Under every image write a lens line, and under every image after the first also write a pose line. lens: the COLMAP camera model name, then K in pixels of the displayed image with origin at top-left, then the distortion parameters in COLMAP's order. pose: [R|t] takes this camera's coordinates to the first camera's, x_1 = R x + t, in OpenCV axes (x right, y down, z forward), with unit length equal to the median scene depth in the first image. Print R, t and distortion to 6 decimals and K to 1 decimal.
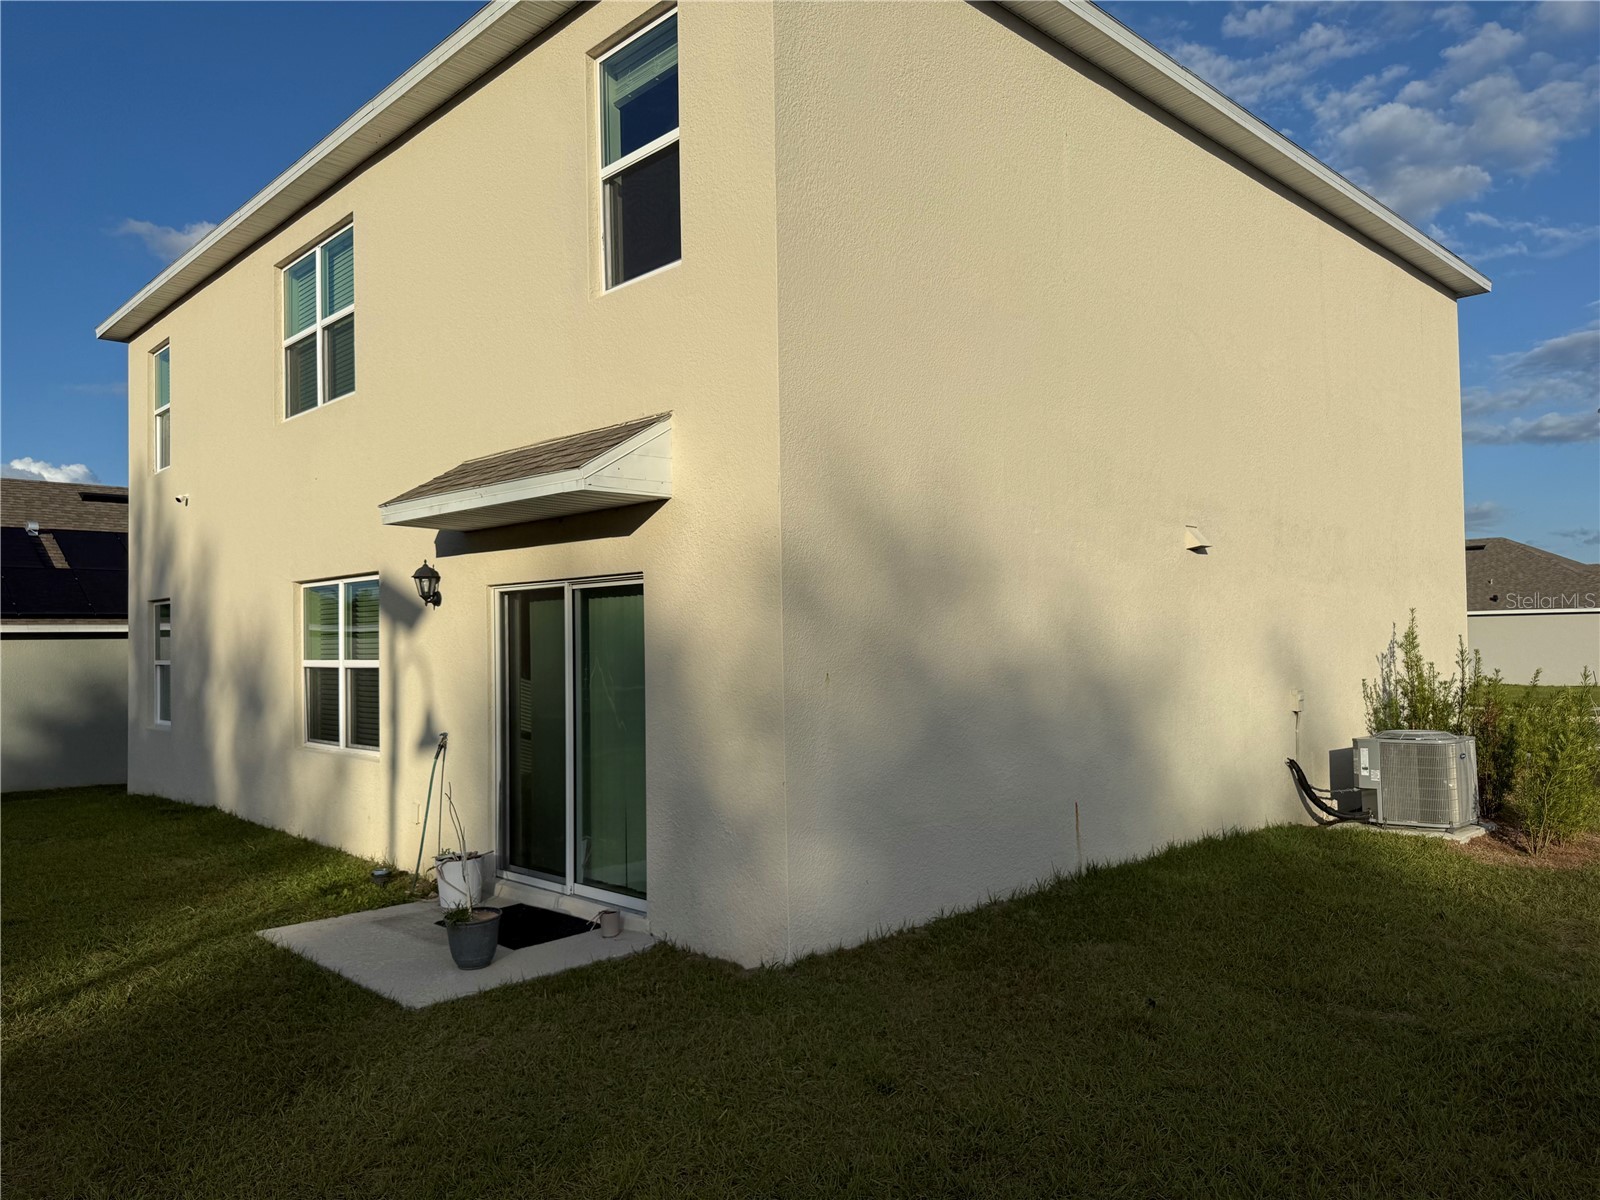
lens RADIAL K [[1237.9, 0, 800.0], [0, 1237.9, 600.0], [0, 0, 1]] dist [0.003949, 0.003532]
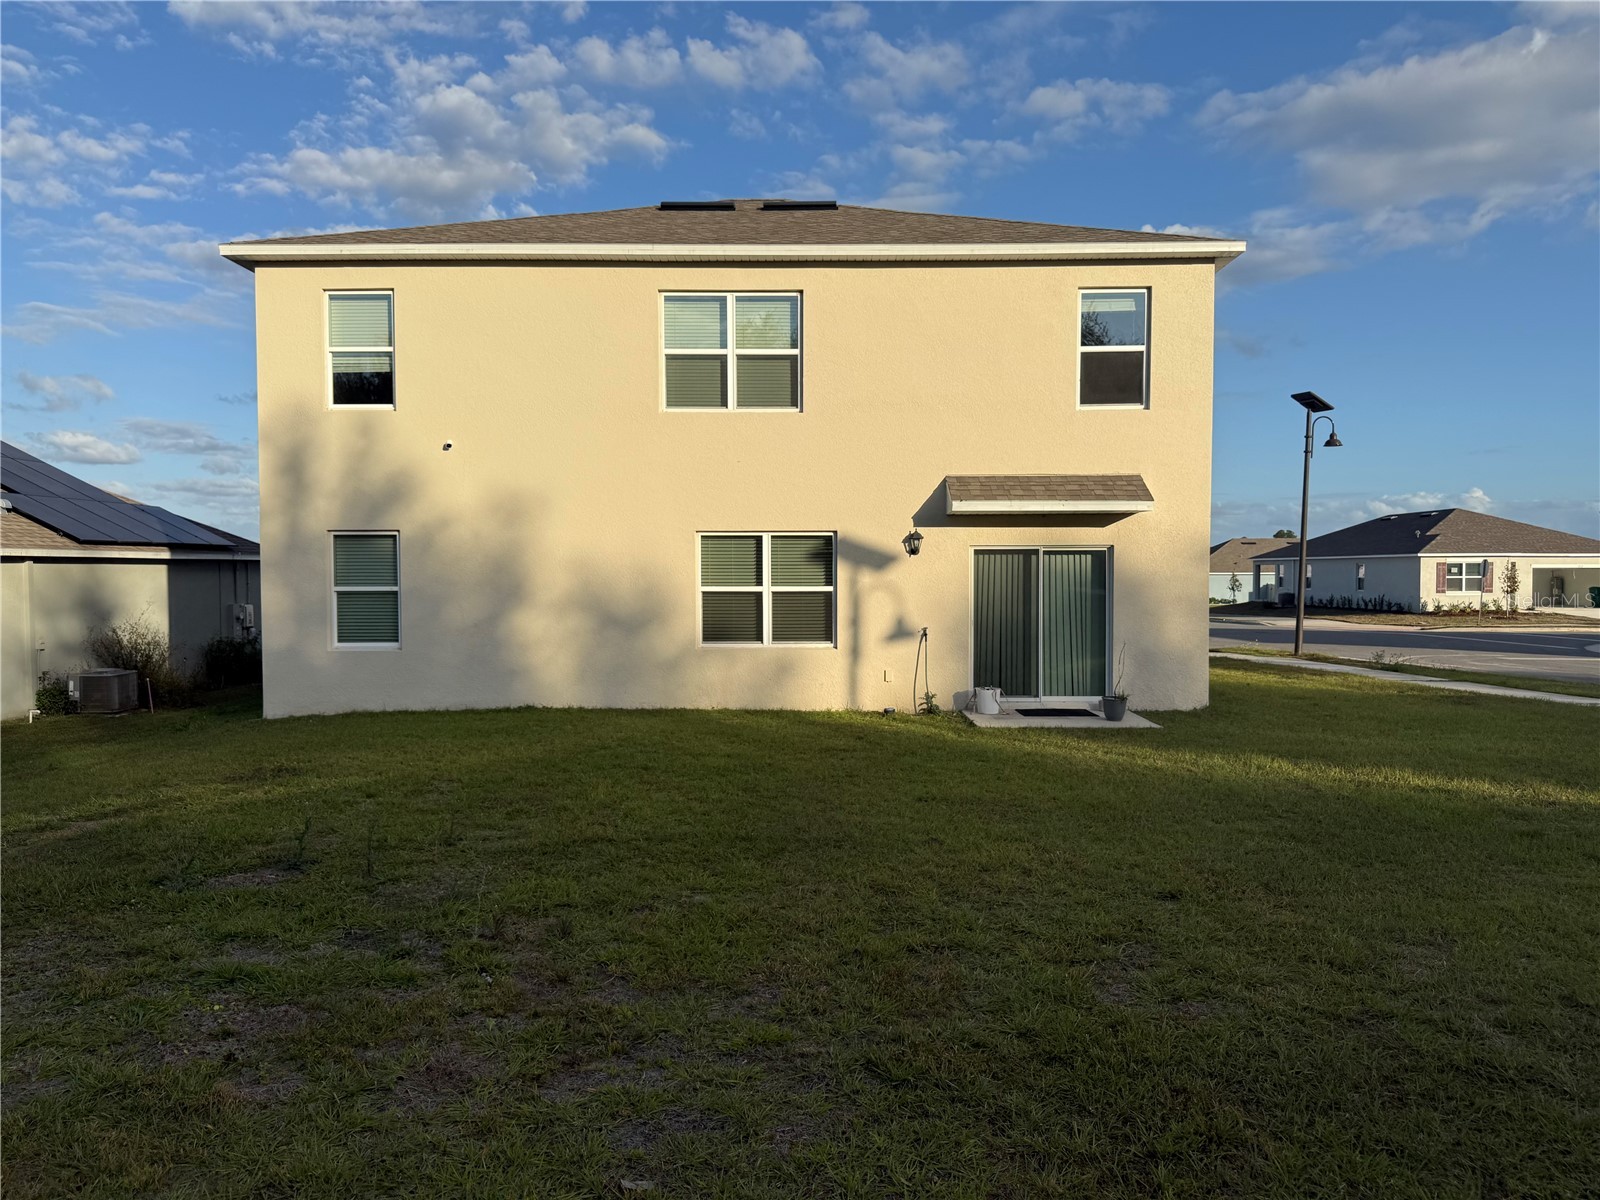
lens RADIAL K [[1237.9, 0, 800.0], [0, 1237.9, 600.0], [0, 0, 1]] dist [0.003949, 0.003532]
pose [[0.655107, -0.013360, 0.755418, -0.191121], [-0.037640, 0.998025, 0.050293, -0.001524], [-0.754598, -0.061381, 0.653310, -0.000594]]
